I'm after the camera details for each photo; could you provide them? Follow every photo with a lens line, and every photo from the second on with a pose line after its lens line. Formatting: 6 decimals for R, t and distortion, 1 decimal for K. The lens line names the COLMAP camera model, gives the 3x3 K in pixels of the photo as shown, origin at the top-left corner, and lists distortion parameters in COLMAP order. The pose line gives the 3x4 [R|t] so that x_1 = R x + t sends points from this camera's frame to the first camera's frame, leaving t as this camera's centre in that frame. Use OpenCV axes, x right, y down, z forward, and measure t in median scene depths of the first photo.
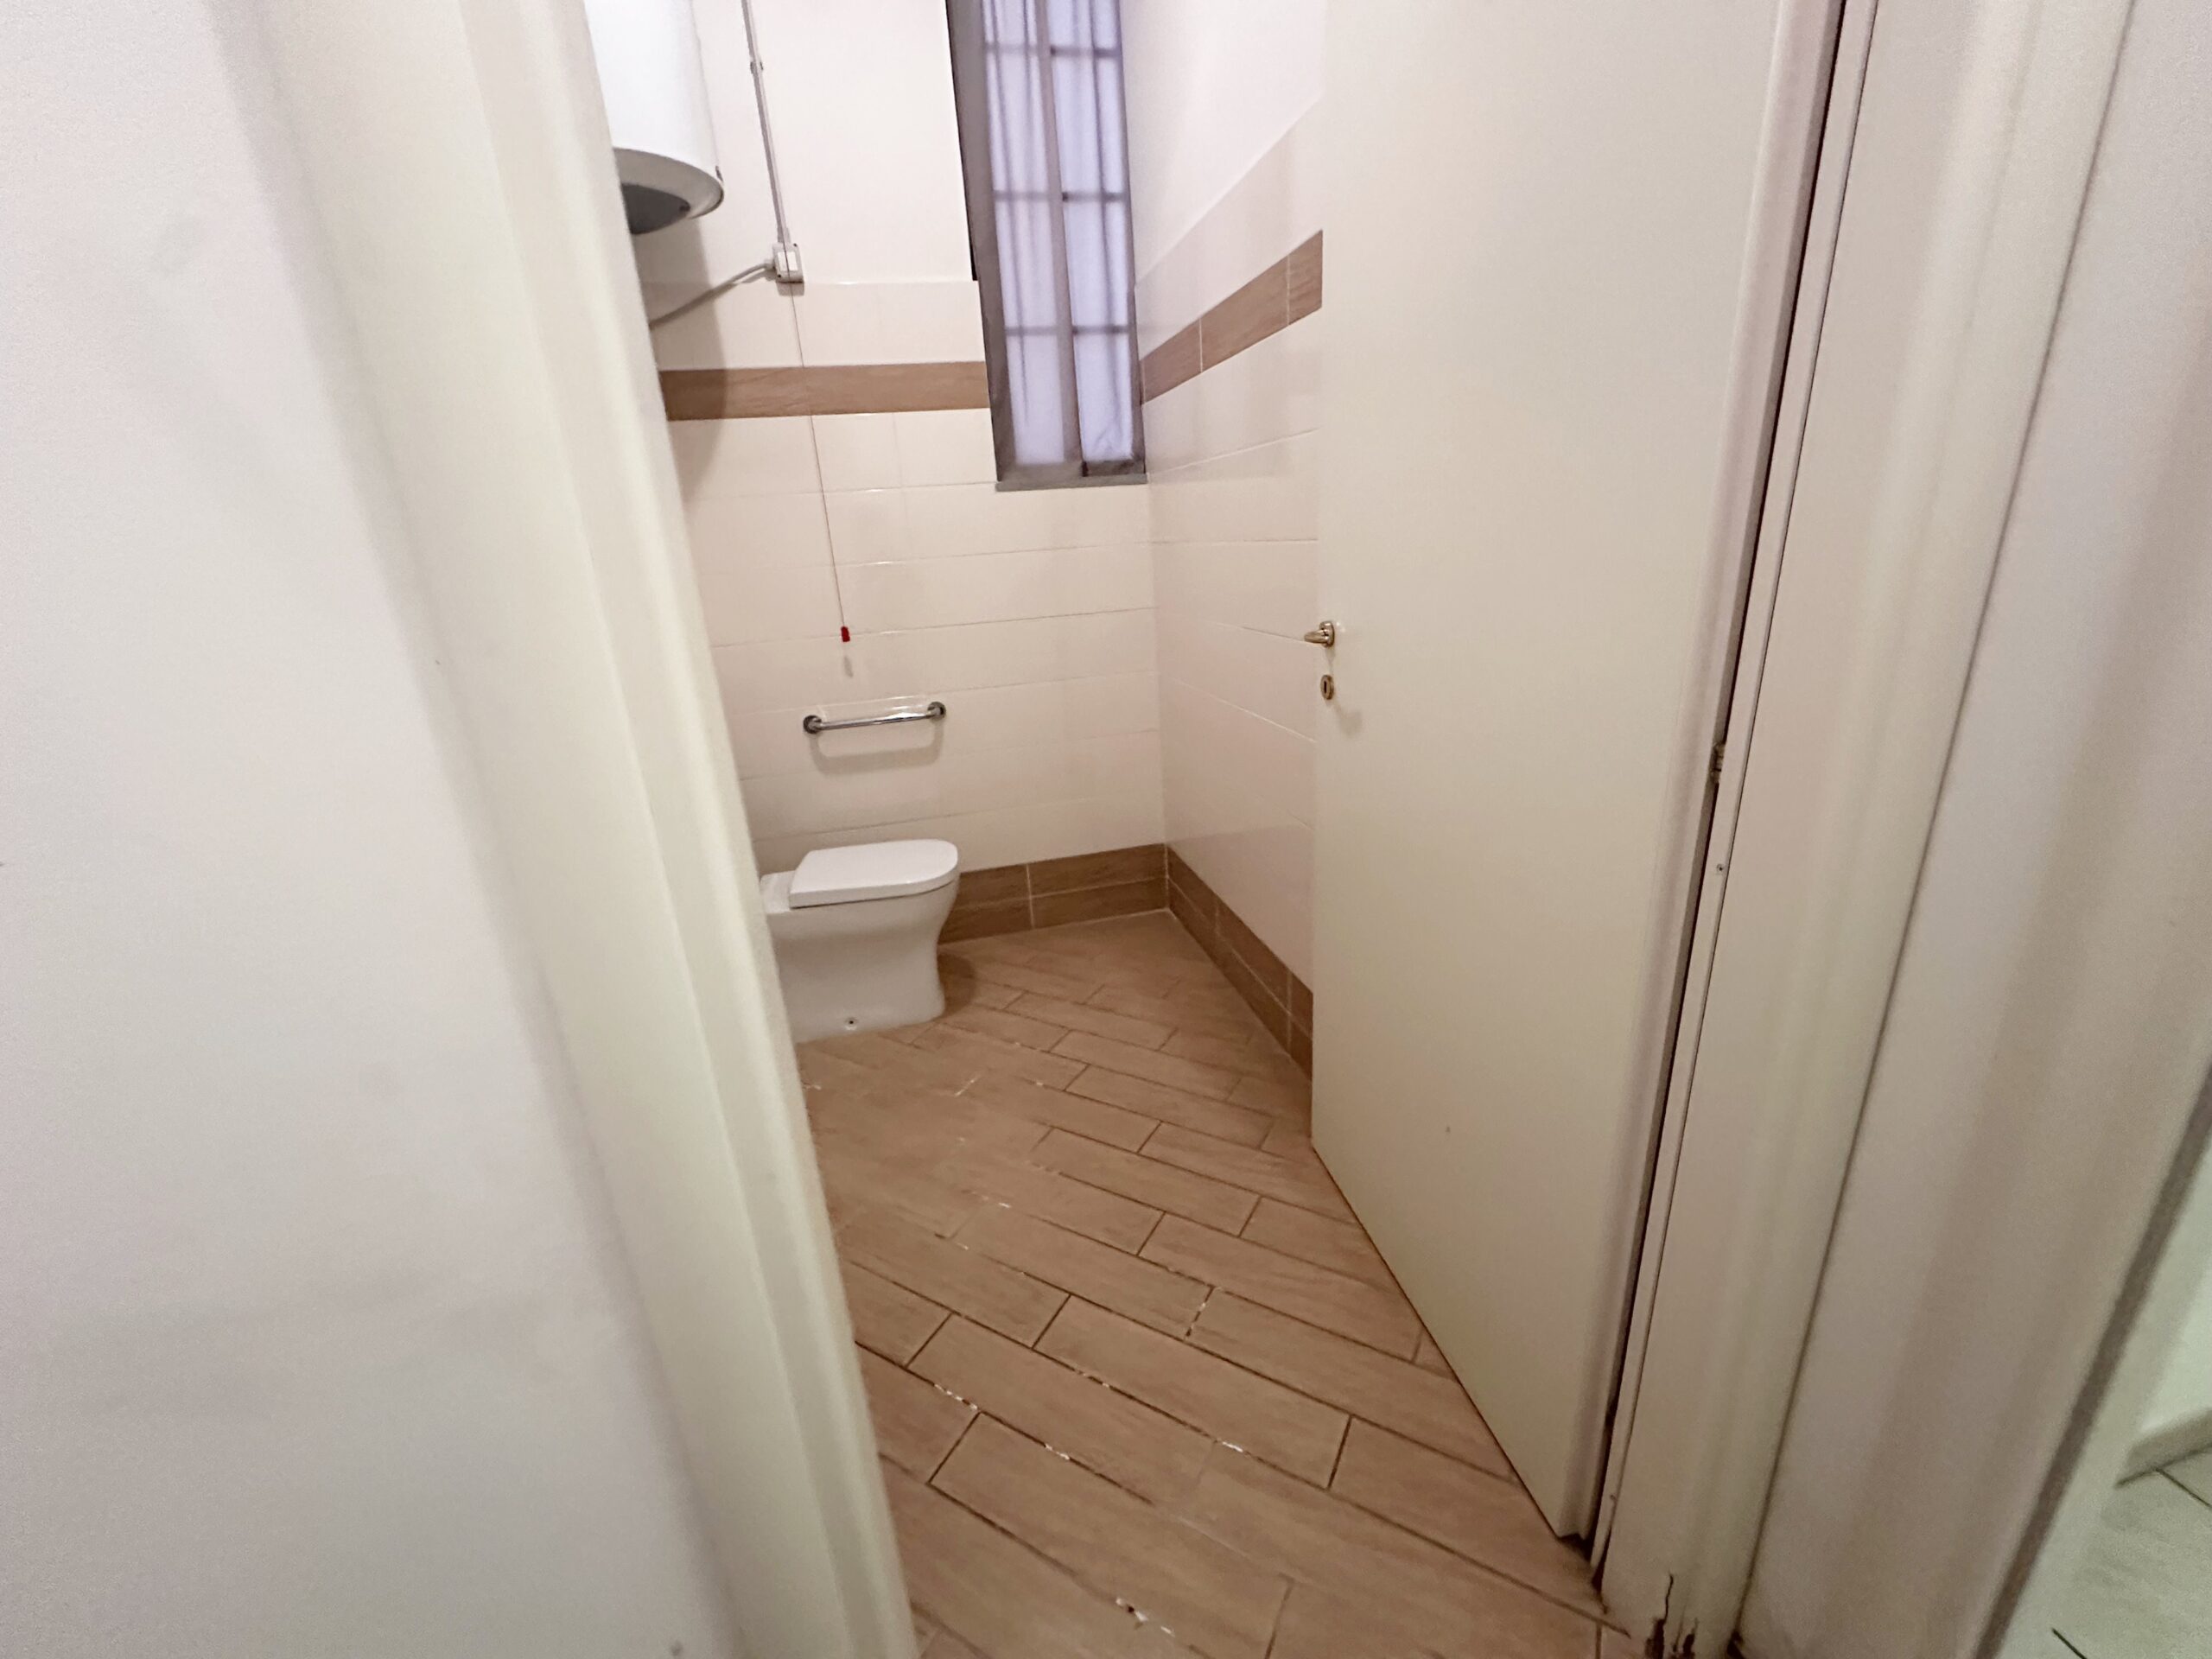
lens RADIAL K [[876.5, 0, 1115.3], [0, 876.5, 822.1], [0, 0, 1]] dist [-0.007252, 0.001171]
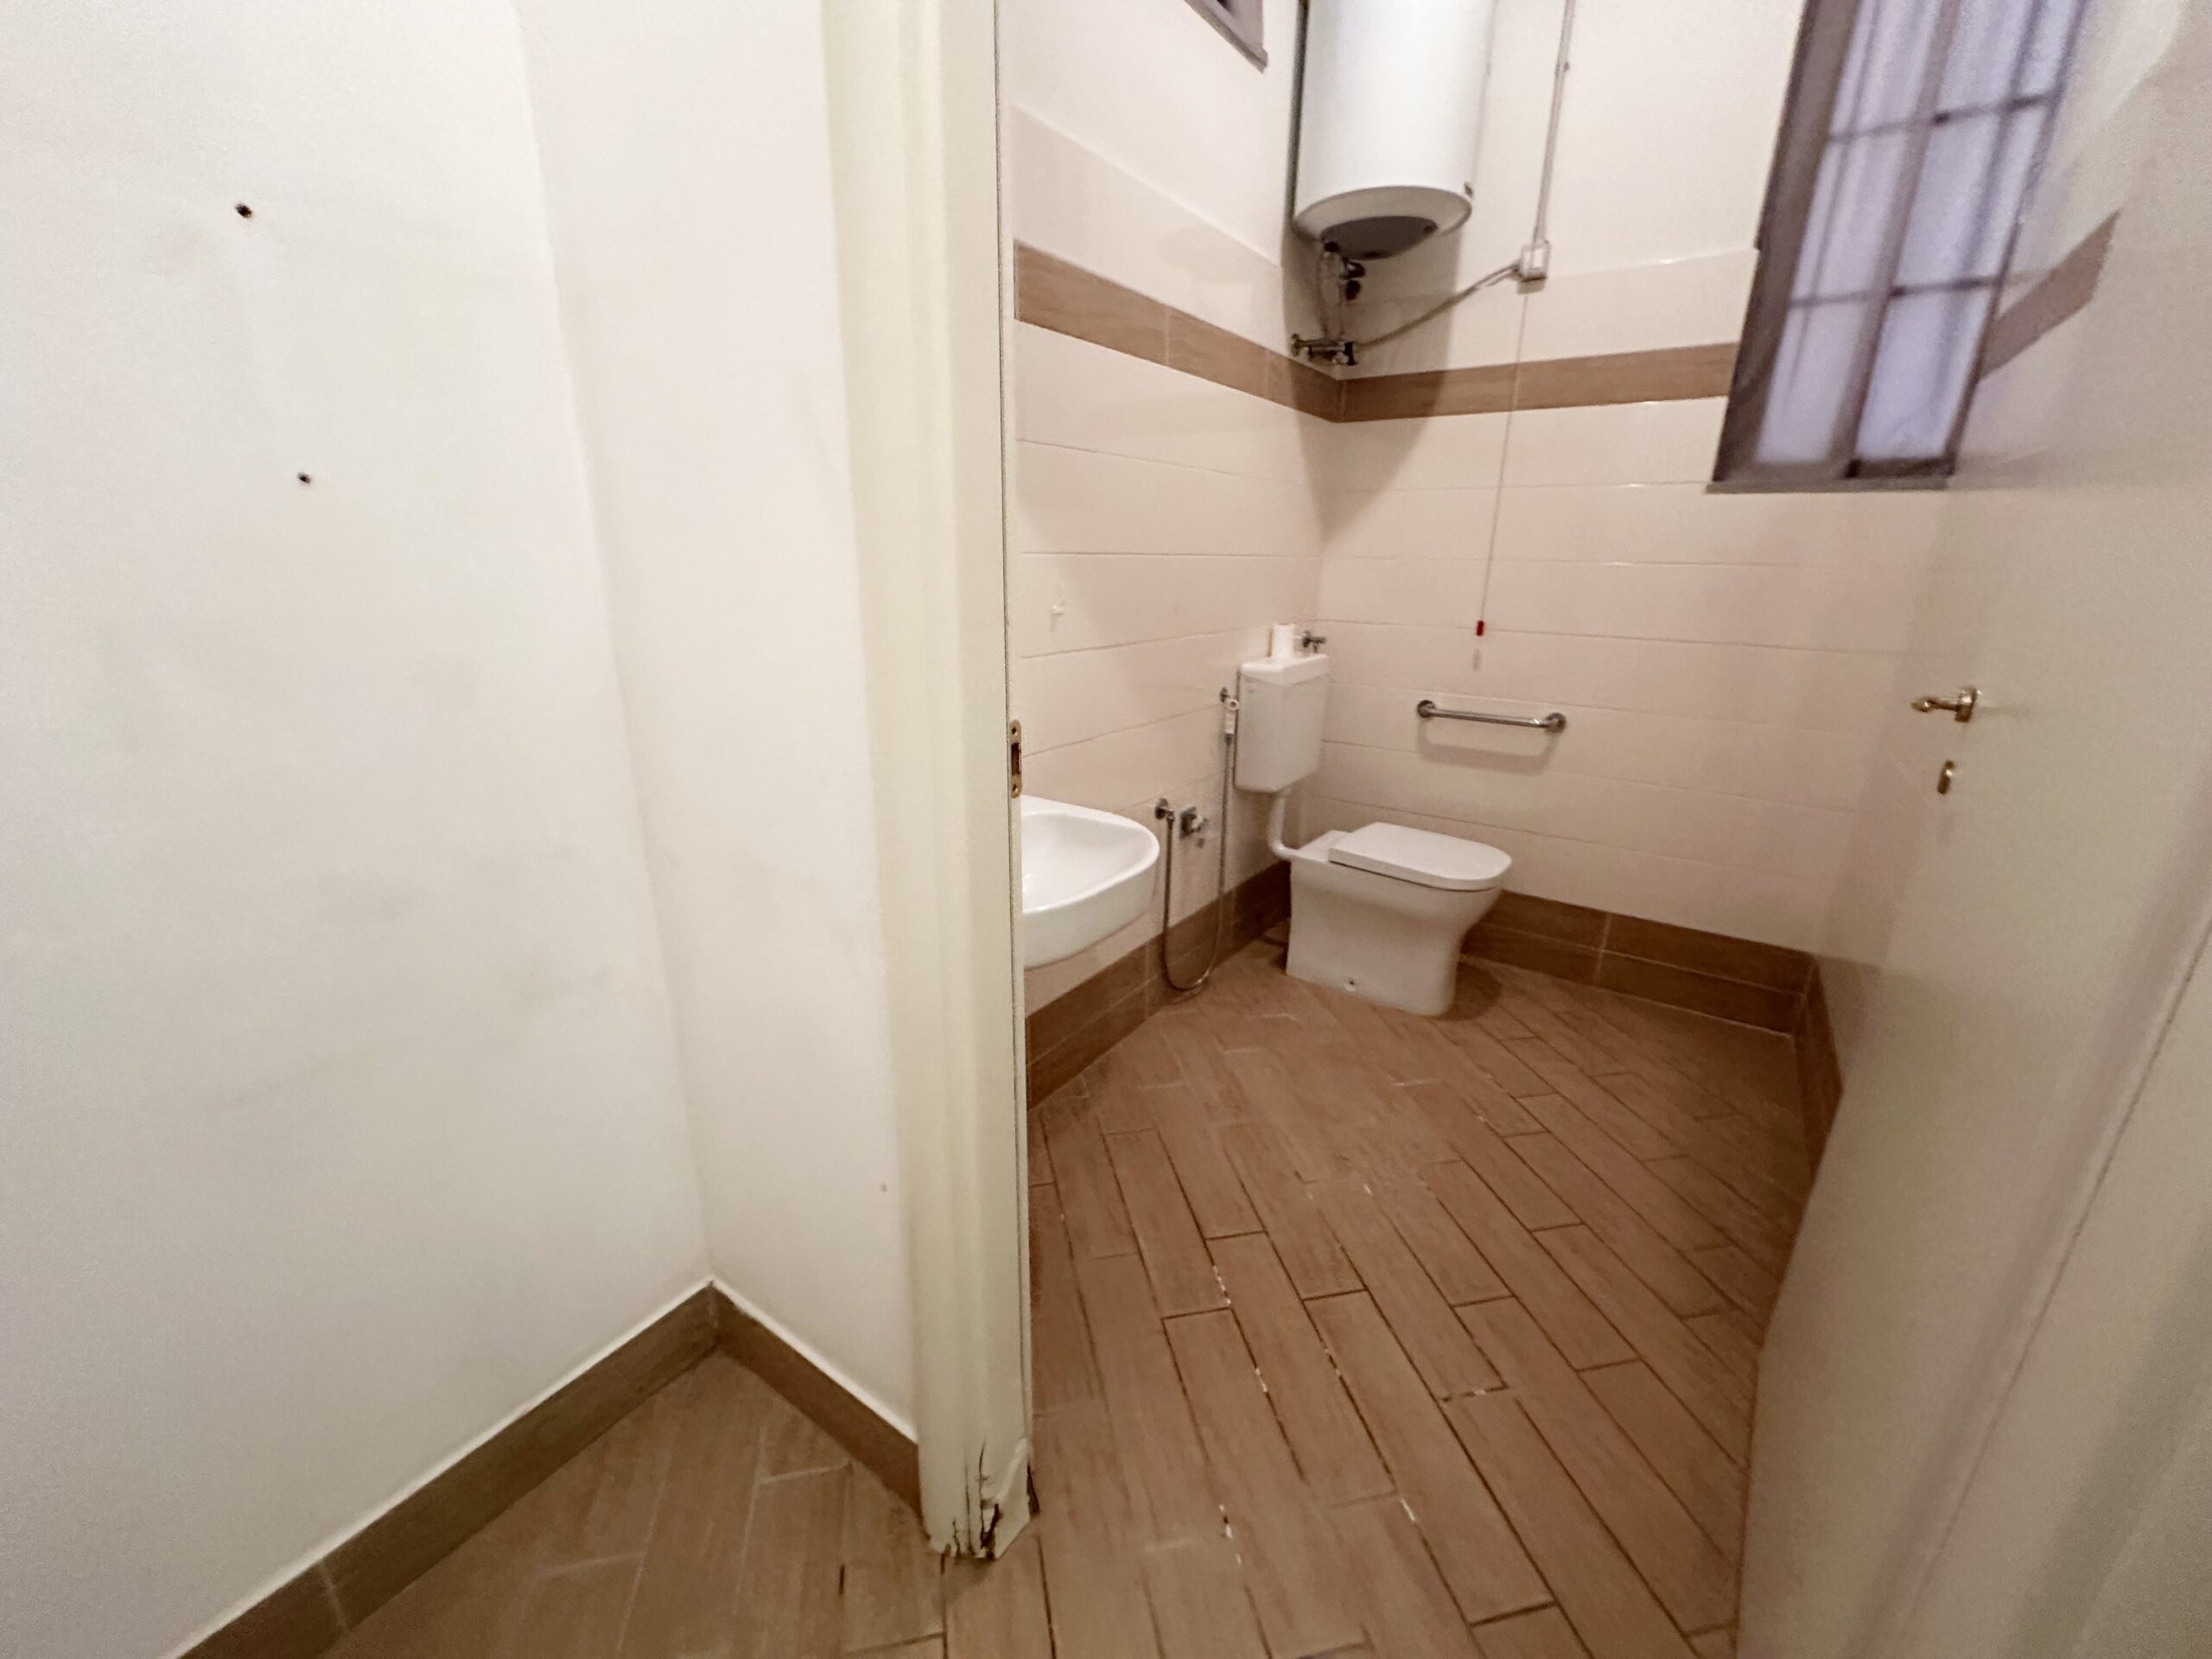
lens RADIAL K [[876.5, 0, 1100.3], [0, 876.5, 815.3], [0, 0, 1]] dist [-0.007252, 0.001171]
pose [[0.660927, 0.288901, -0.692612, 0.196218], [-0.288561, 0.949808, 0.120823, -0.006324], [0.692754, 0.120006, 0.711119, 0.008257]]
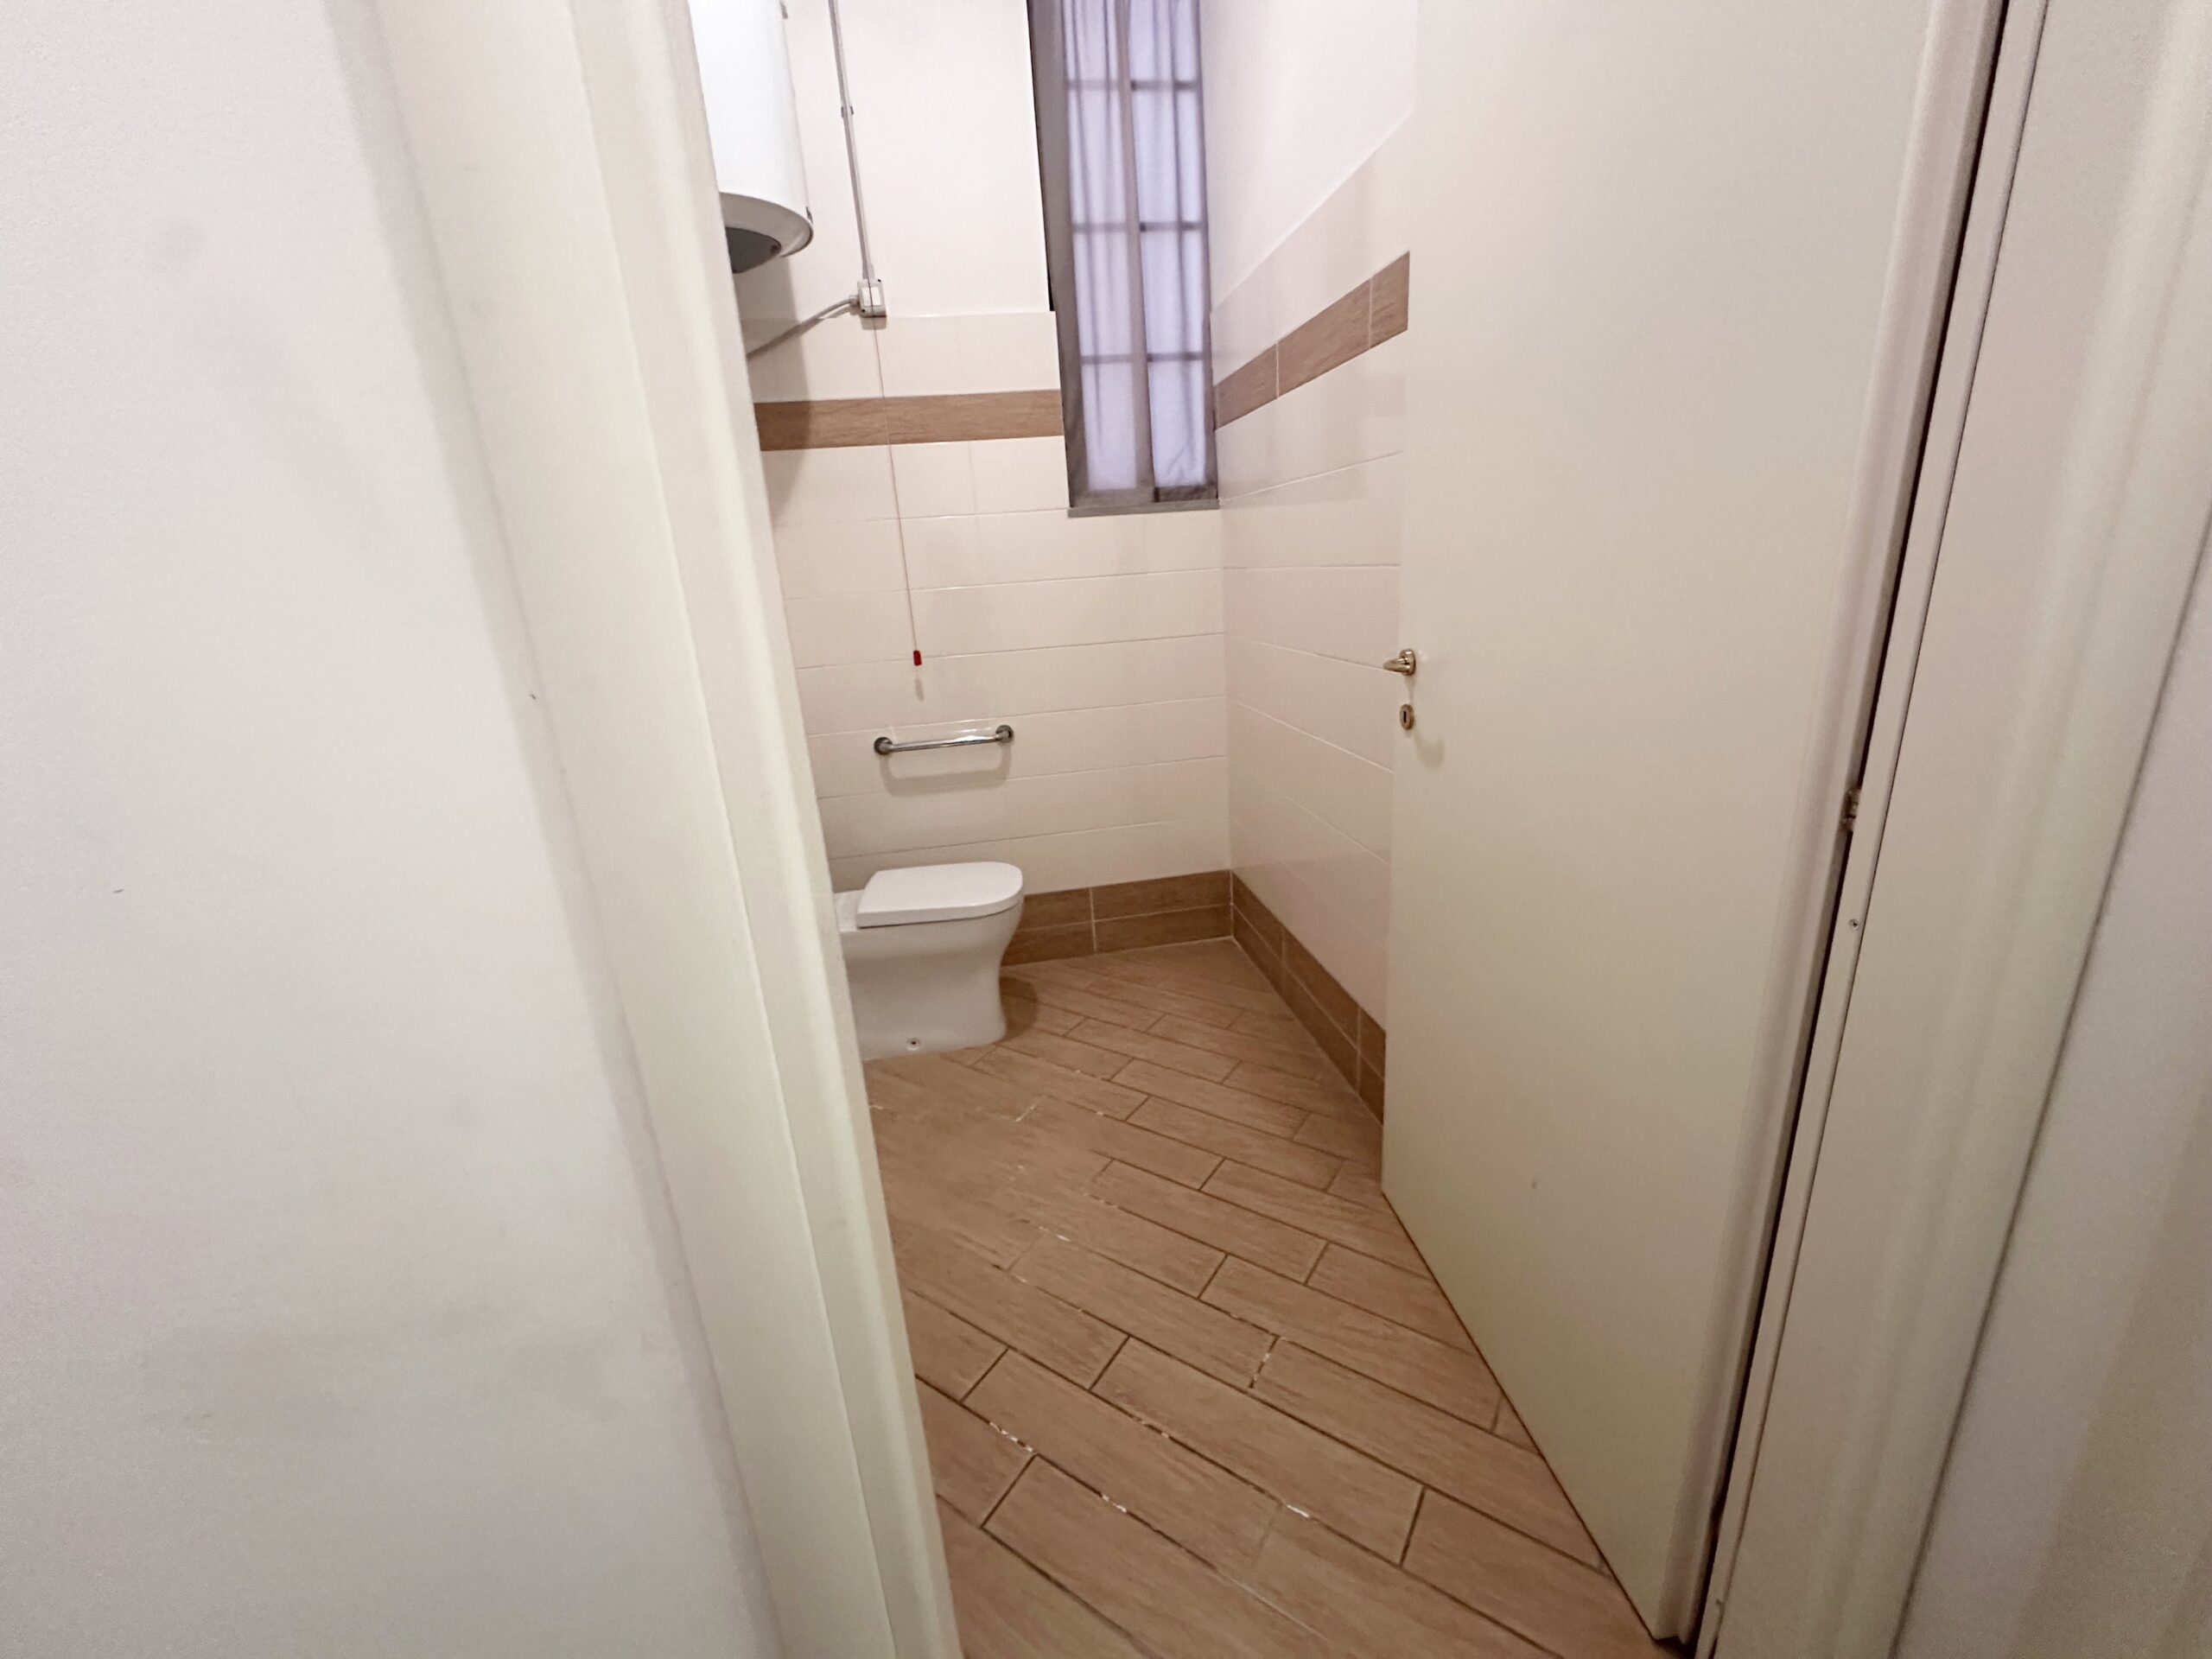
lens RADIAL K [[876.5, 0, 1116.0], [0, 876.5, 823.7], [0, 0, 1]] dist [-0.007252, 0.001171]
pose [[0.997477, 0.018988, -0.068410, -0.007222], [-0.020561, 0.999538, -0.022370, -0.005289], [0.067954, 0.023720, 0.997406, 0.010166]]
